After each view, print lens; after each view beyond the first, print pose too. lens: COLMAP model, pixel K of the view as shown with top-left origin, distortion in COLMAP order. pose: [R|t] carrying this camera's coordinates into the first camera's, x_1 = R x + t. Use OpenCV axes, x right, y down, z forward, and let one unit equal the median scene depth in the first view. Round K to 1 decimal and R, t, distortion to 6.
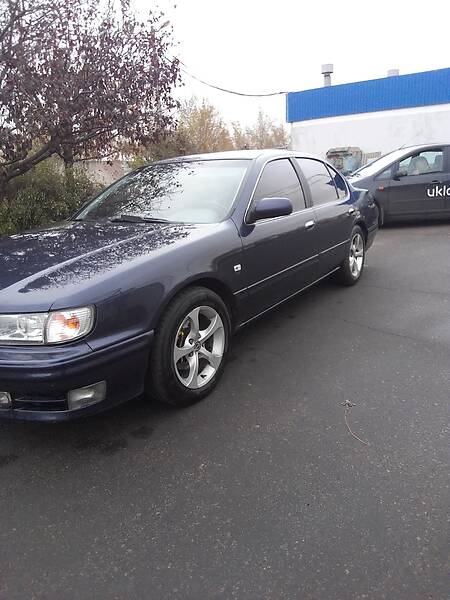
lens RADIAL K [[419.4, 0, 225.0], [0, 419.4, 300.0], [0, 0, 1]] dist [0.097836, -0.217834]
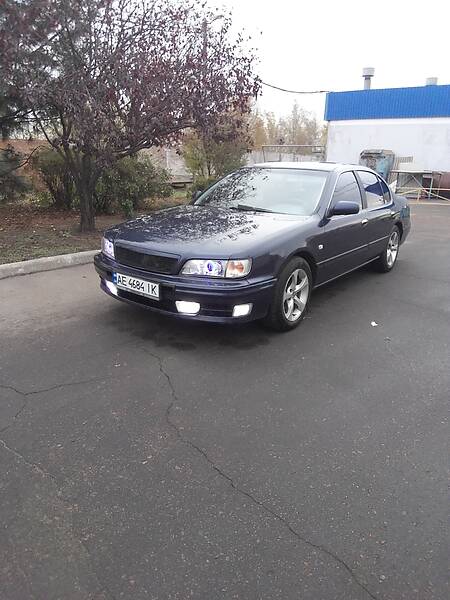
lens RADIAL K [[423.6, 0, 225.0], [0, 423.6, 300.0], [0, 0, 1]] dist [0.031455, -0.102255]
pose [[0.995520, 0.090315, -0.027994, -0.209646], [-0.089498, 0.995560, 0.029173, 0.082181], [0.030504, -0.026536, 0.999182, -0.437650]]
